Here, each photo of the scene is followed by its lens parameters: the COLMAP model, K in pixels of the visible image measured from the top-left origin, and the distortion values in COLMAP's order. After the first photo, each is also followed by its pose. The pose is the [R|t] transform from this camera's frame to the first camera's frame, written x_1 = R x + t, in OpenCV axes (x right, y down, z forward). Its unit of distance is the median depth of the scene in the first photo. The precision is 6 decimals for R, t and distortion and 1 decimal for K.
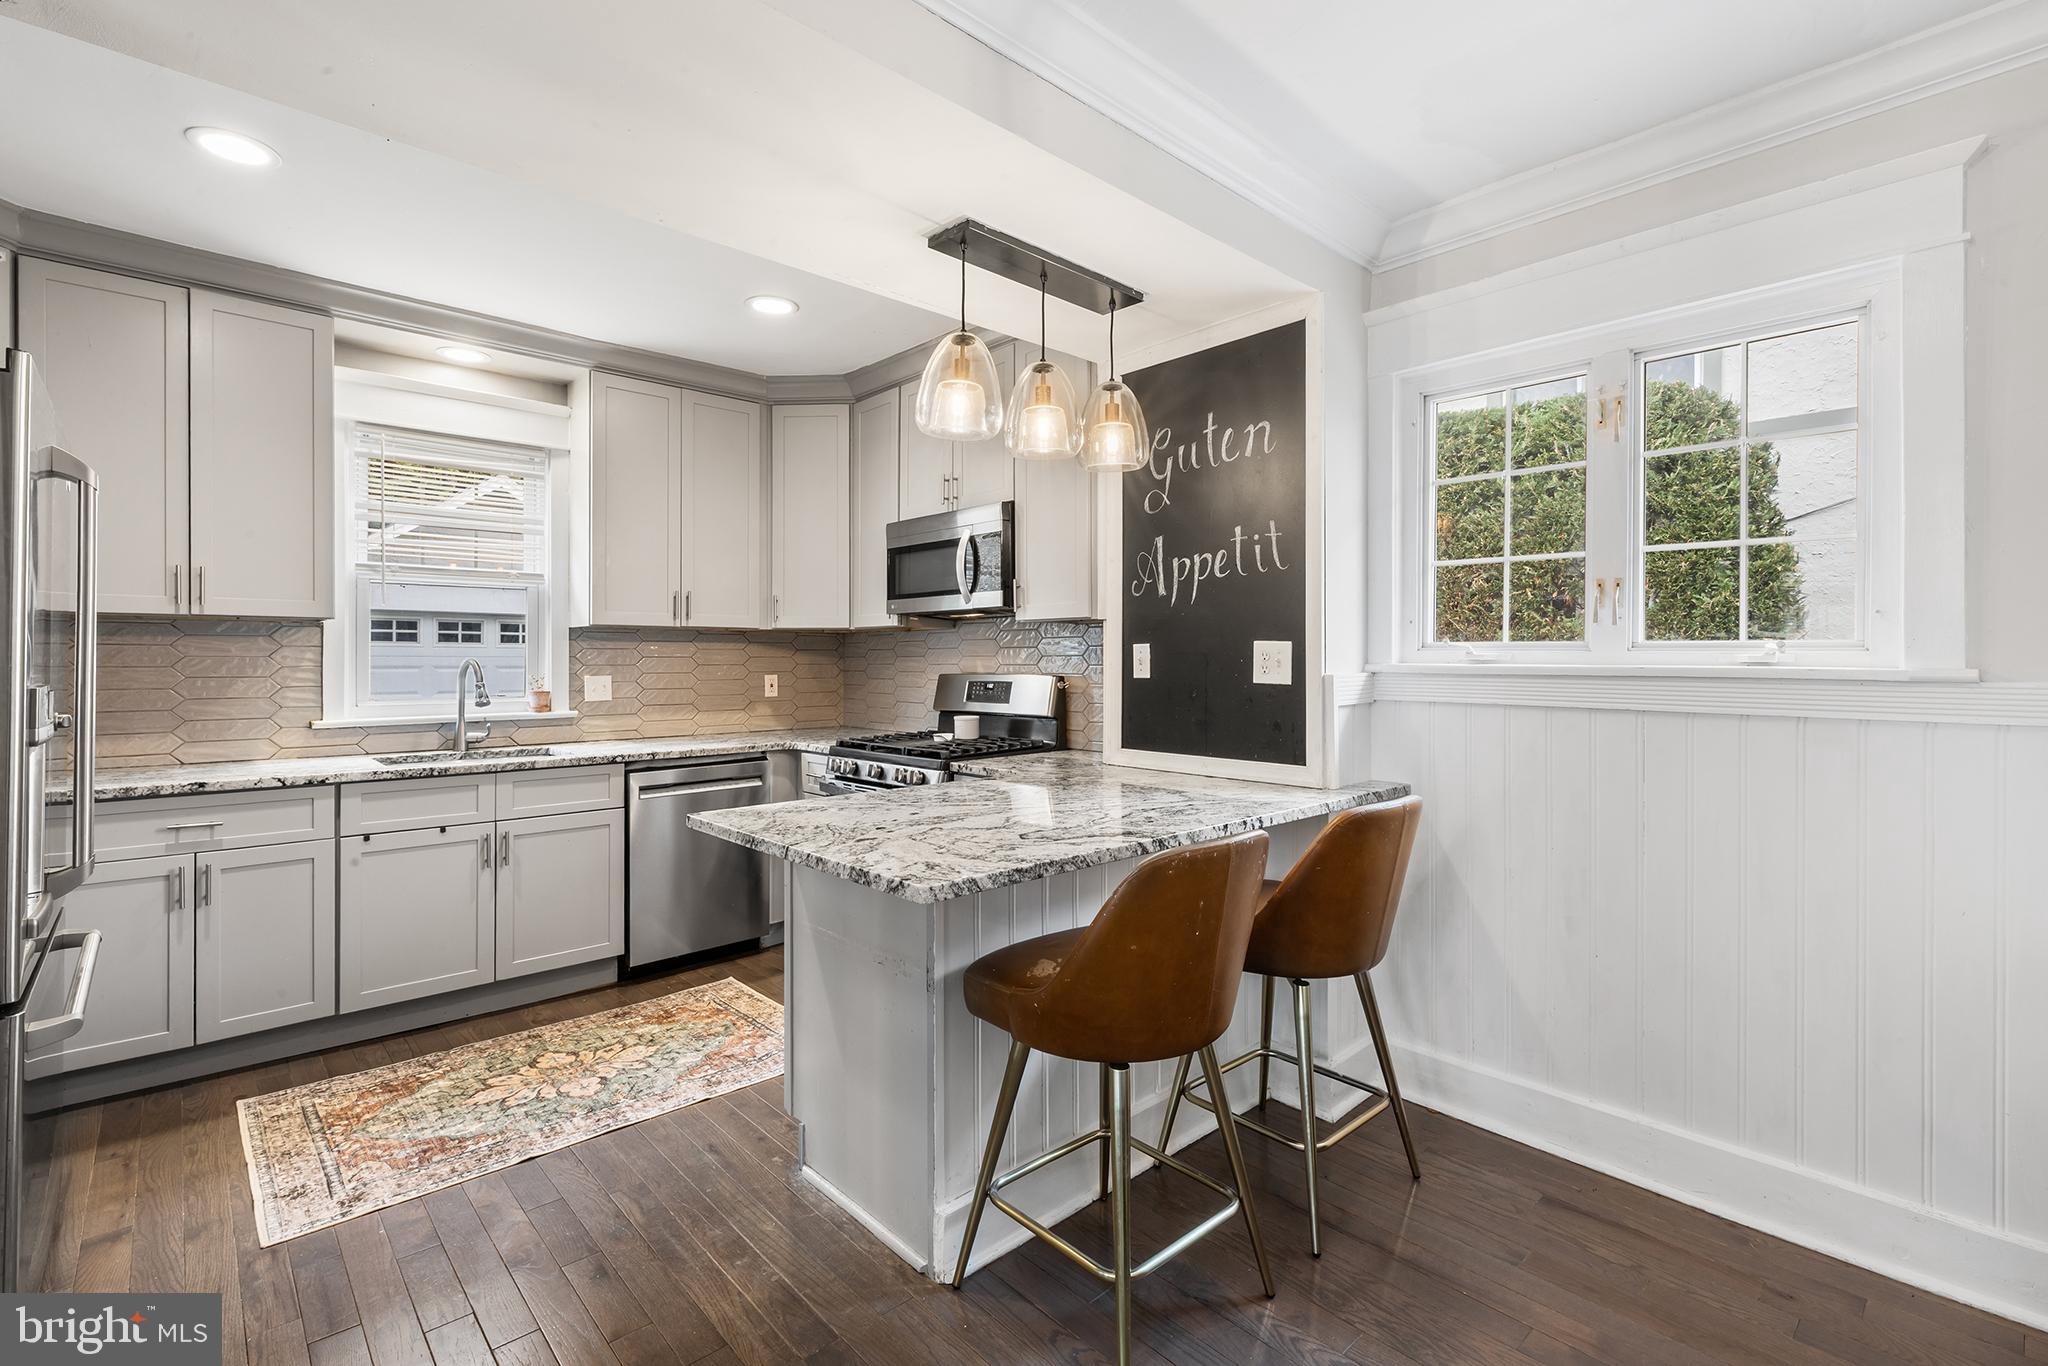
lens RADIAL K [[925.3, 0, 1023.0], [0, 925.3, 658.3], [0, 0, 1]] dist [0.001441, 0.000397]
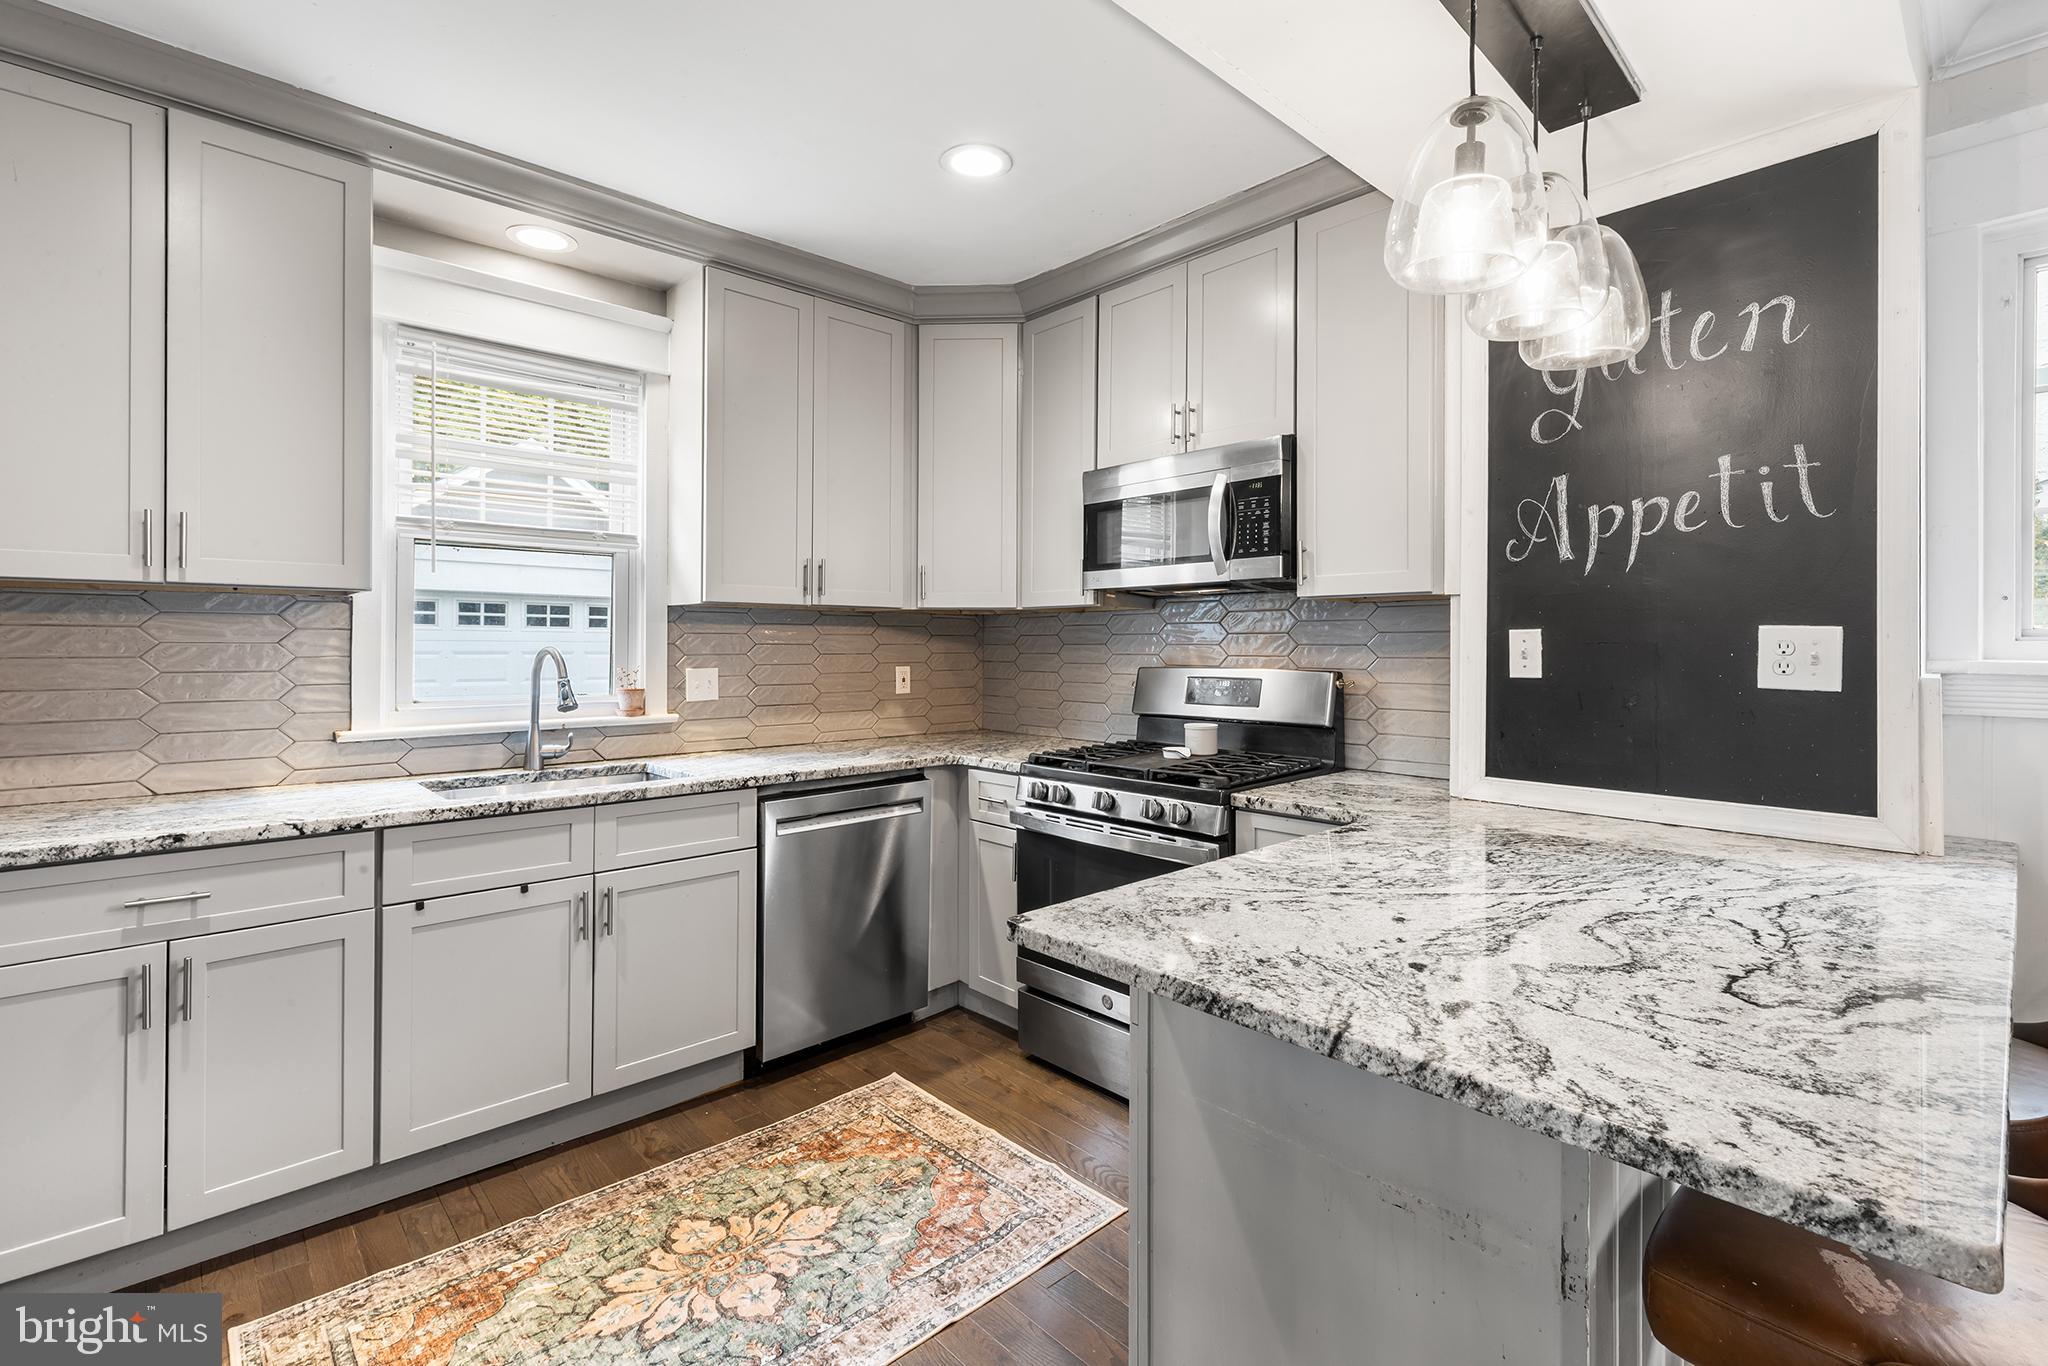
lens RADIAL K [[924.0, 0, 1028.0], [0, 924.0, 640.2], [0, 0, 1]] dist [0.001654, -0.000034]
pose [[0.999979, 0.003338, 0.005551, -0.241300], [-0.003317, 0.999988, -0.003710, -0.003302], [-0.005563, 0.003691, 0.999978, 0.284963]]
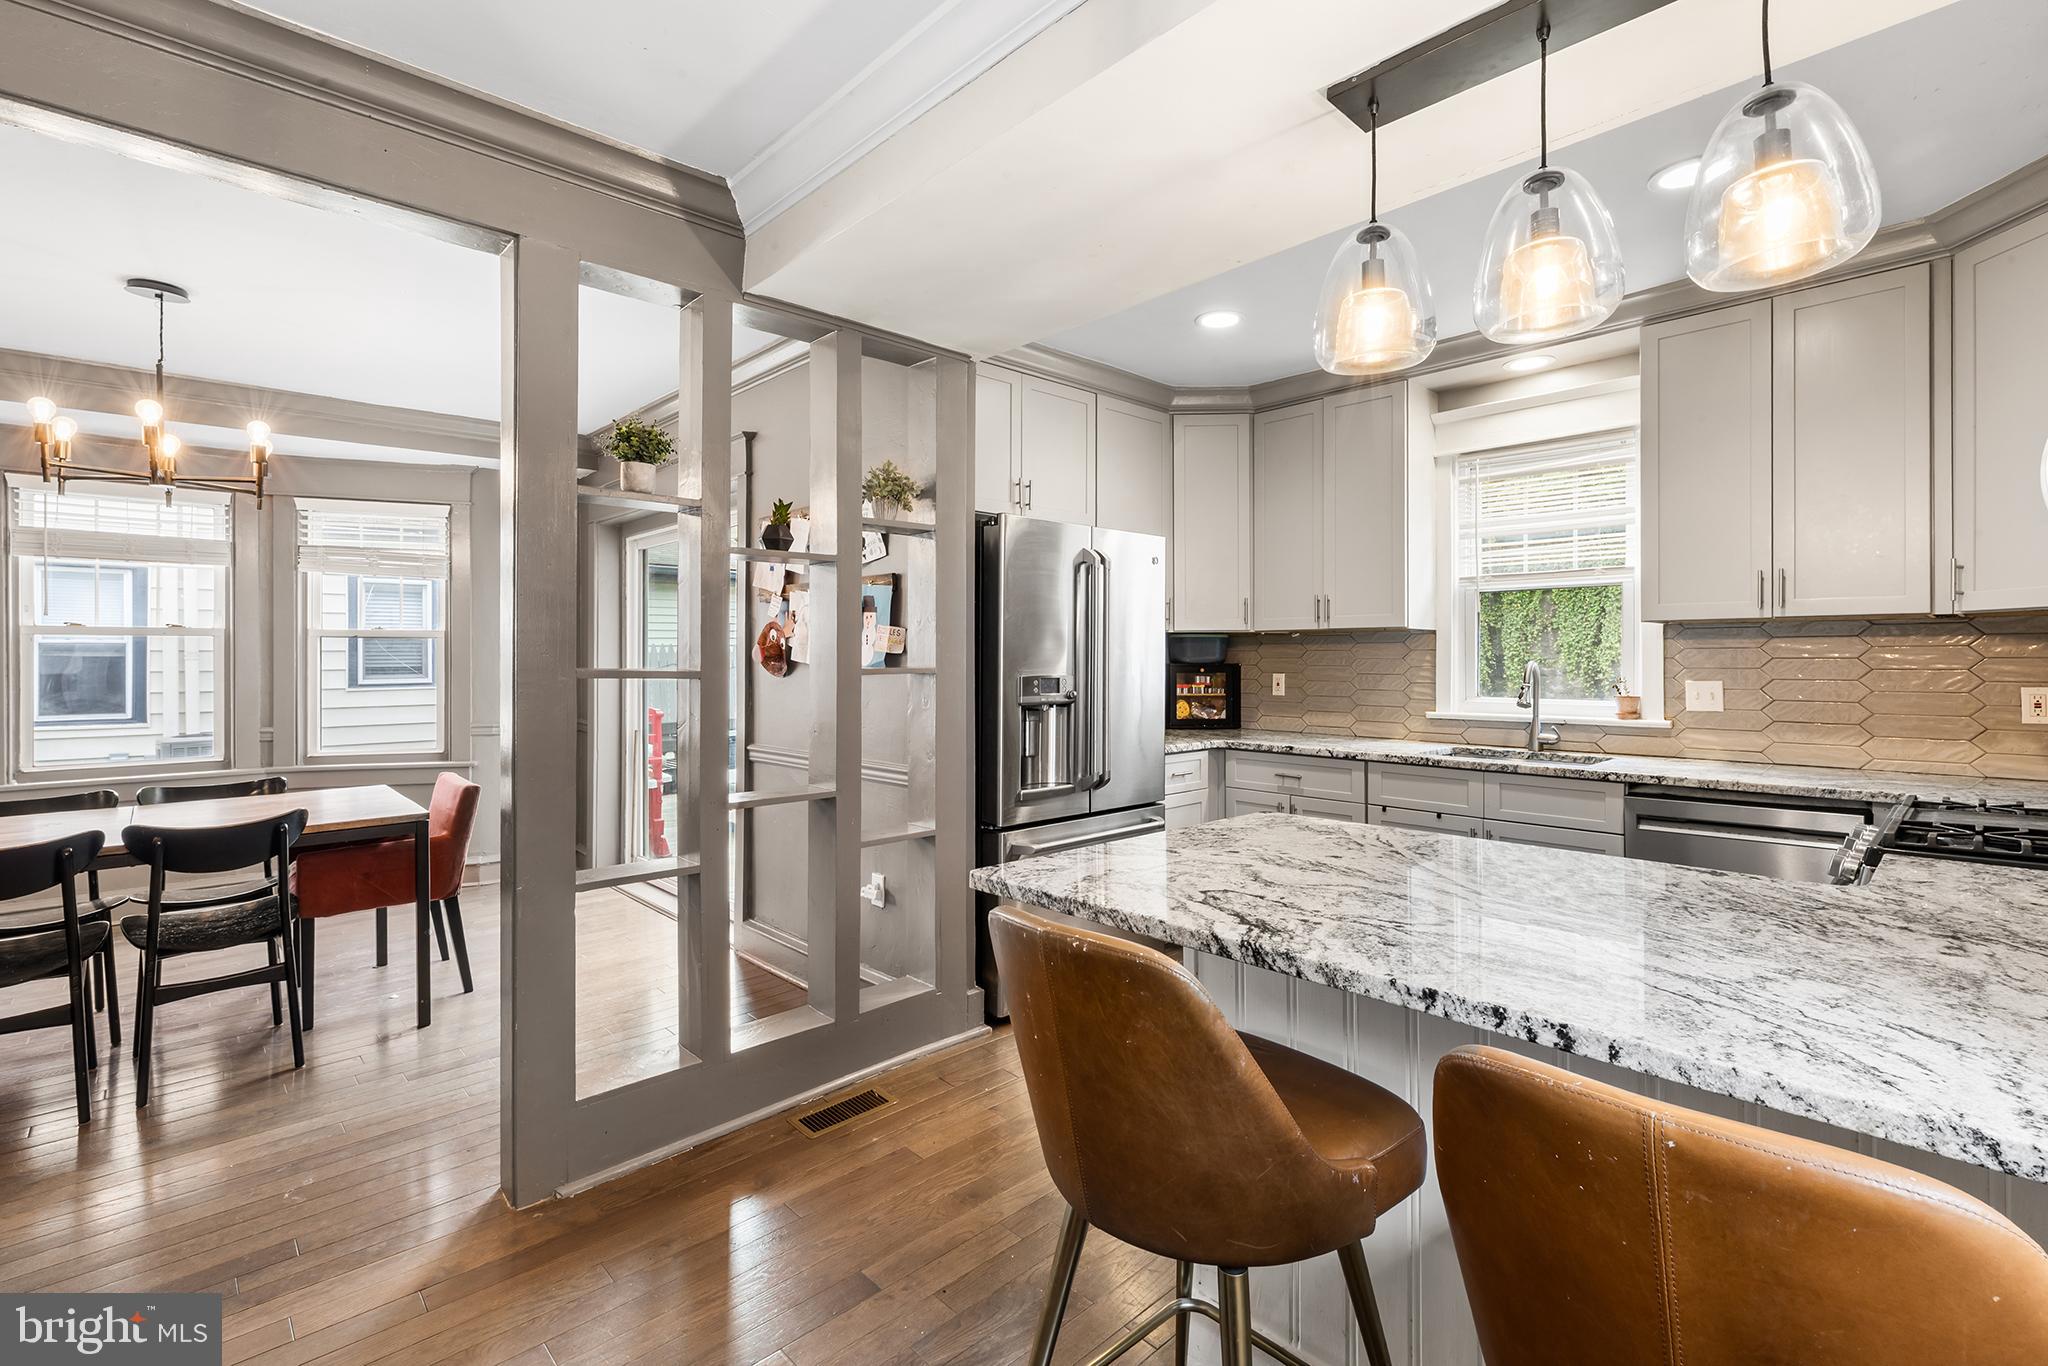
lens RADIAL K [[925.3, 0, 1023.0], [0, 925.3, 658.3], [0, 0, 1]] dist [0.001441, 0.000397]
pose [[0.001098, -0.000172, -0.999999, 0.466265], [0.002402, 0.999997, -0.000169, -0.003236], [0.999997, -0.002402, 0.001099, 0.493608]]
